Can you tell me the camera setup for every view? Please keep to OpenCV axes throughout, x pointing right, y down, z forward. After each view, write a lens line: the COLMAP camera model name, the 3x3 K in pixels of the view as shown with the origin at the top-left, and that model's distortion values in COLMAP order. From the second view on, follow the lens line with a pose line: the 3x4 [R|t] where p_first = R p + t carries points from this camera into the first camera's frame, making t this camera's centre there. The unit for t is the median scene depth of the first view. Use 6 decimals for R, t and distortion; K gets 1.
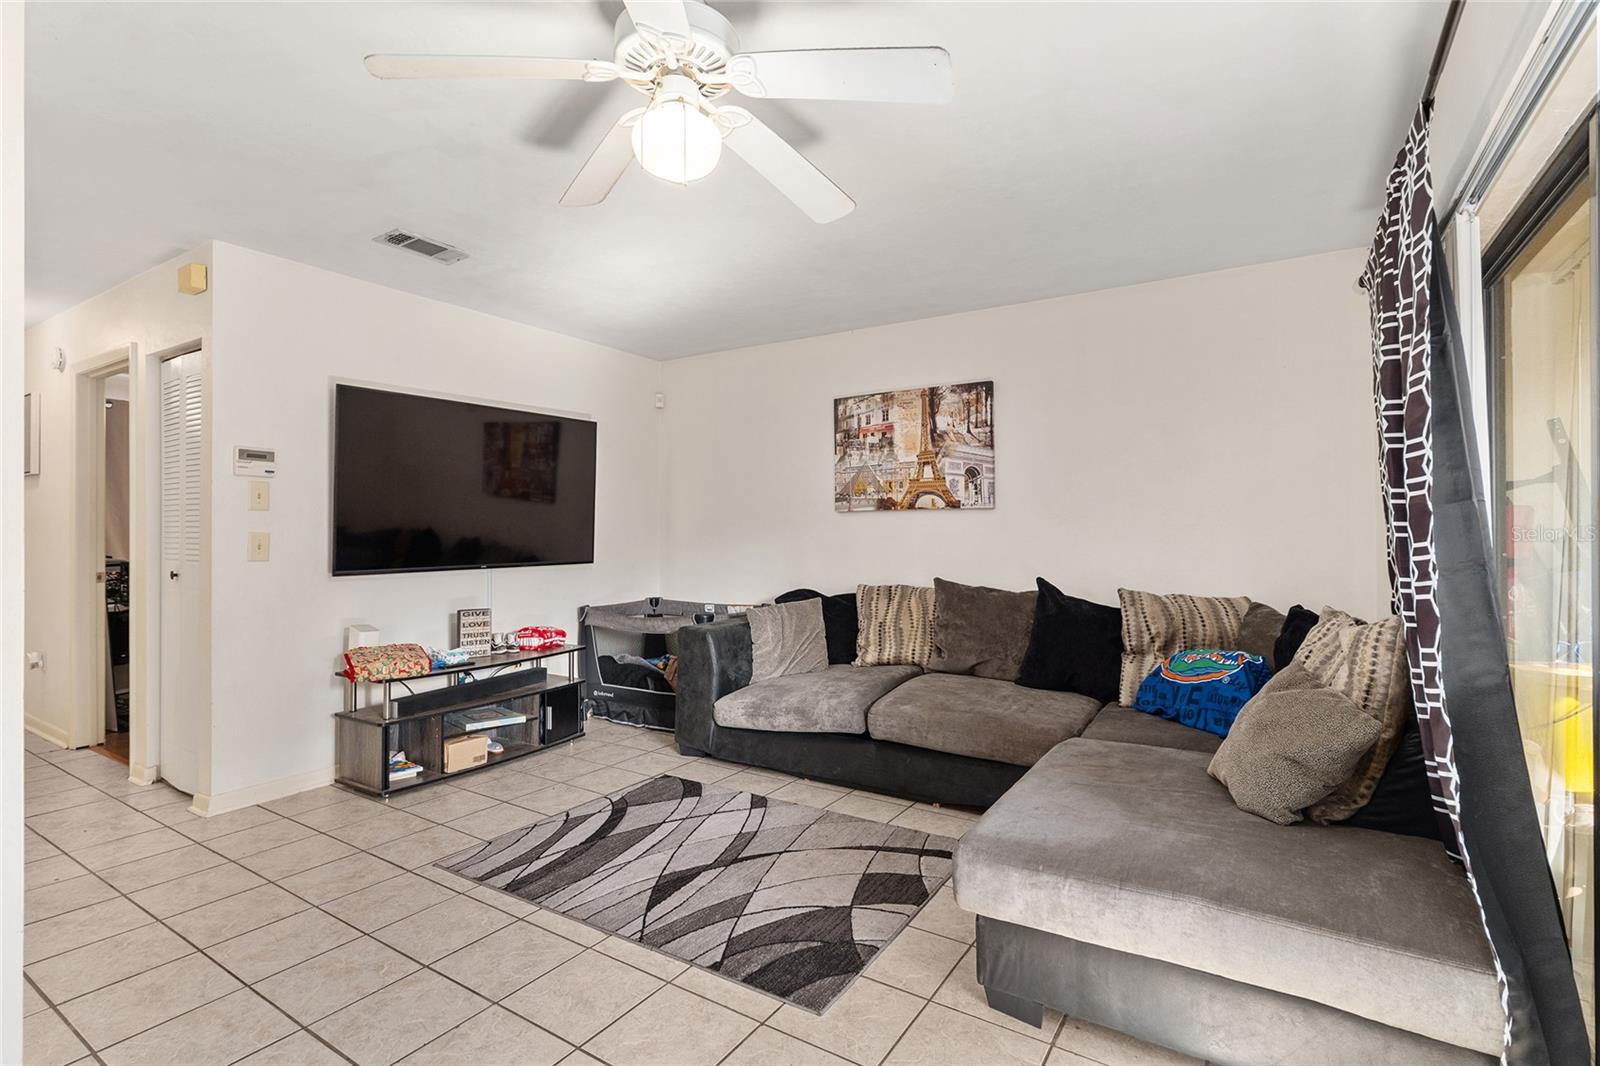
lens RADIAL K [[756.2, 0, 799.4], [0, 756.2, 531.0], [0, 0, 1]] dist [0.002889, -0.001567]
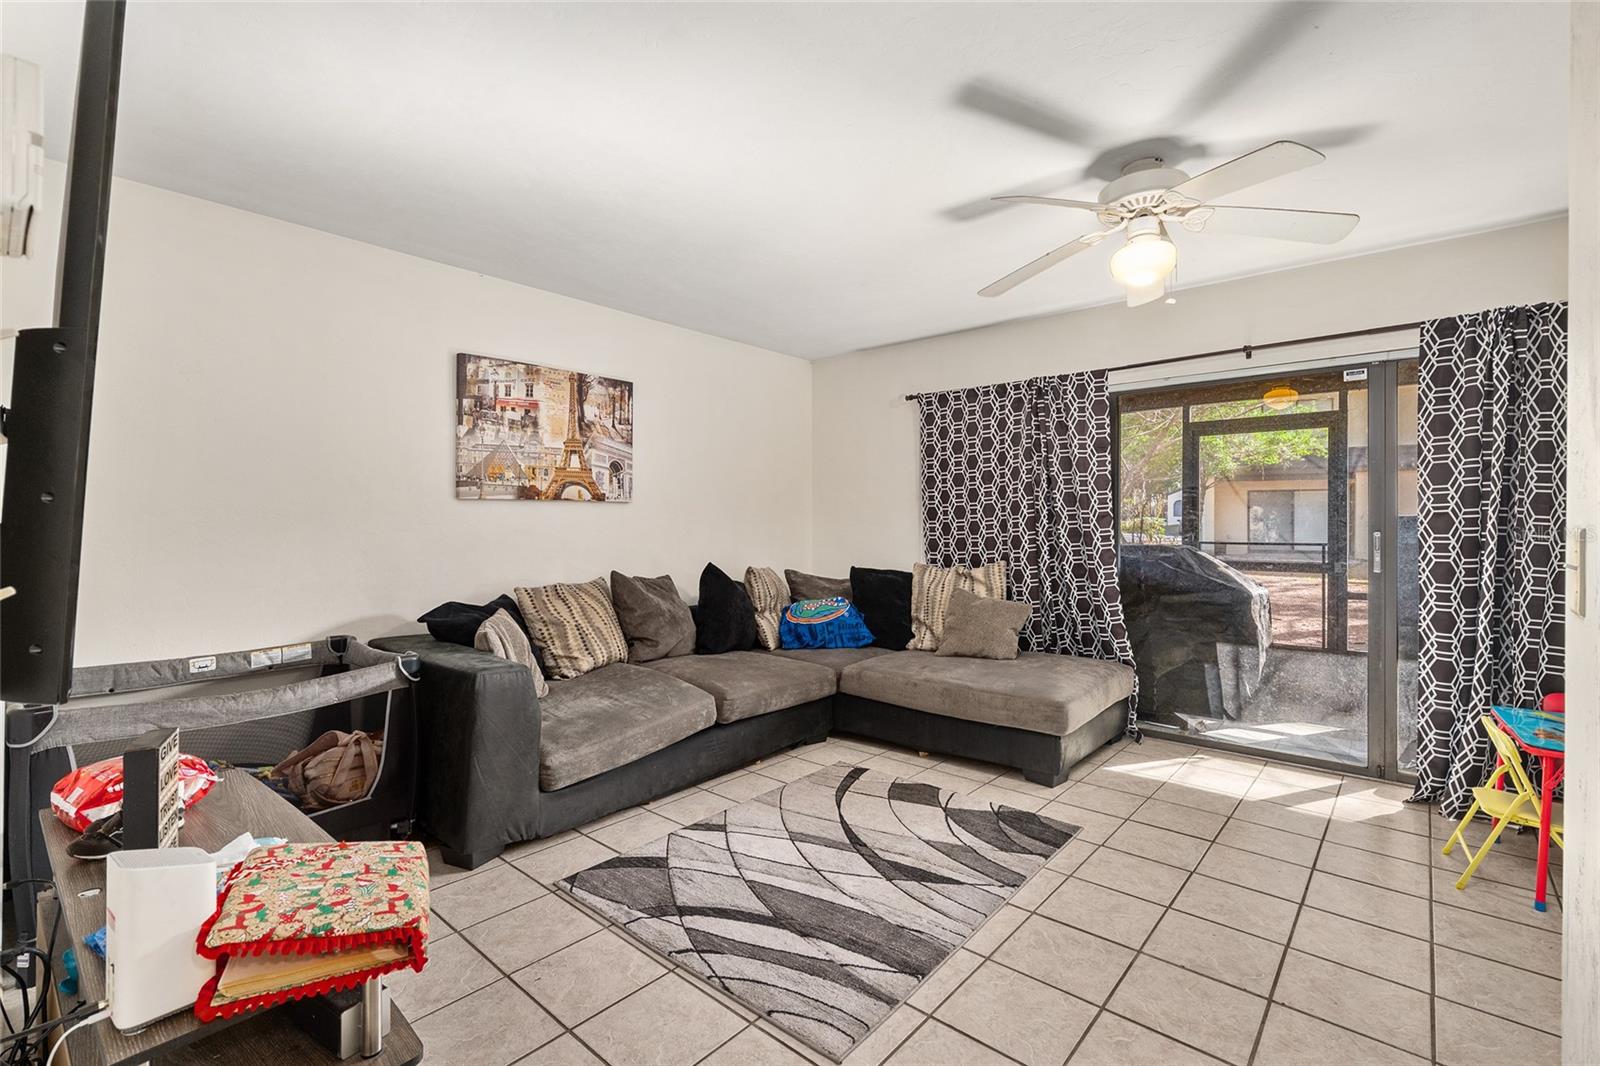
lens RADIAL K [[714.8, 0, 788.8], [0, 714.8, 527.0], [0, 0, 1]] dist [-0.004041, -0.000005]
pose [[0.156848, -0.000611, 0.987623, -0.836936], [0.004961, 0.999988, -0.000170, 0.006667], [-0.987610, 0.004926, 0.156849, 0.748090]]
